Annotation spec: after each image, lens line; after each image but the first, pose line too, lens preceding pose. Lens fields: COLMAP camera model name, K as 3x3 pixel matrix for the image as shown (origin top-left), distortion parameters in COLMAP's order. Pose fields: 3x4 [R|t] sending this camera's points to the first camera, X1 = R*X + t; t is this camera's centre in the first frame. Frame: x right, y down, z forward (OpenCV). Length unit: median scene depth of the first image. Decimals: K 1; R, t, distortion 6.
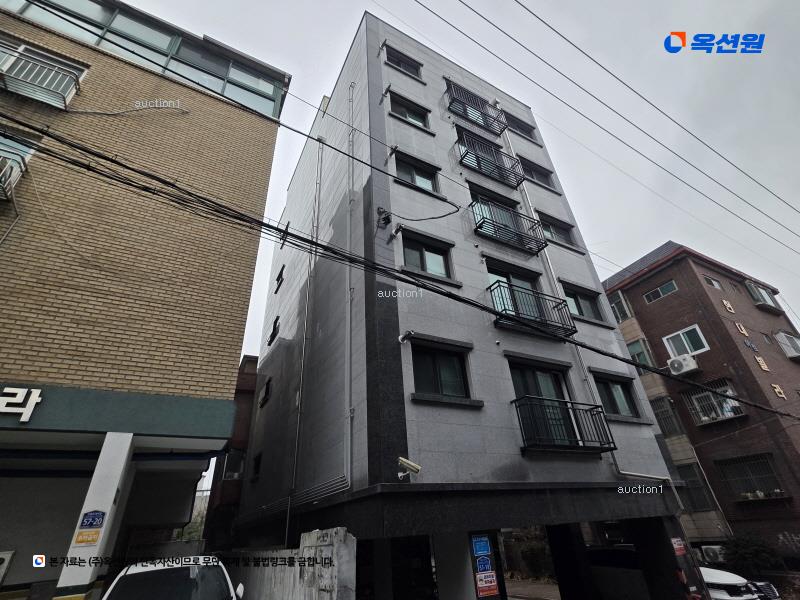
lens RADIAL K [[386.2, 0, 400.0], [0, 386.2, 300.0], [0, 0, 1]] dist [-0.000493, 0.001562]
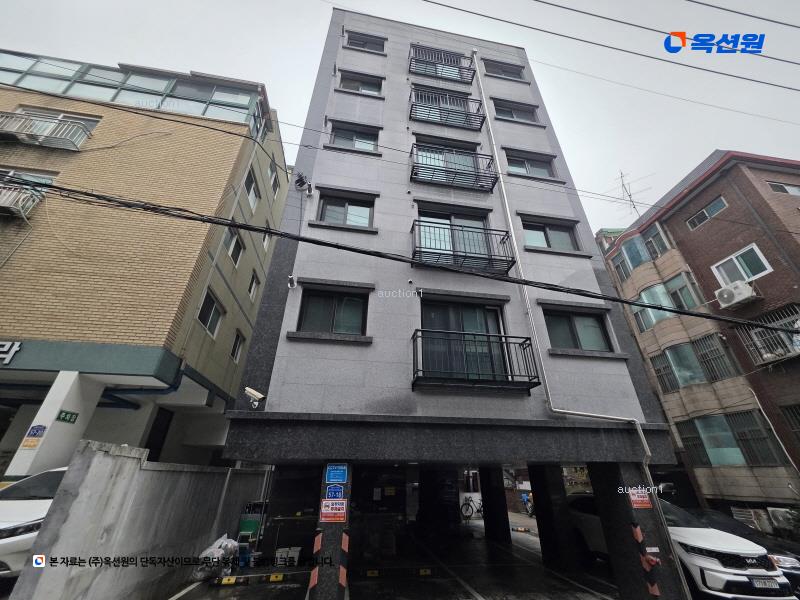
lens RADIAL K [[318.6, 0, 400.0], [0, 318.6, 300.0], [0, 0, 1]] dist [0.002241, -0.000043]
pose [[0.940953, -0.101992, -0.322808, 0.430588], [0.118719, 0.992396, 0.032505, 0.113648], [0.317038, -0.068909, 0.945906, 0.188423]]
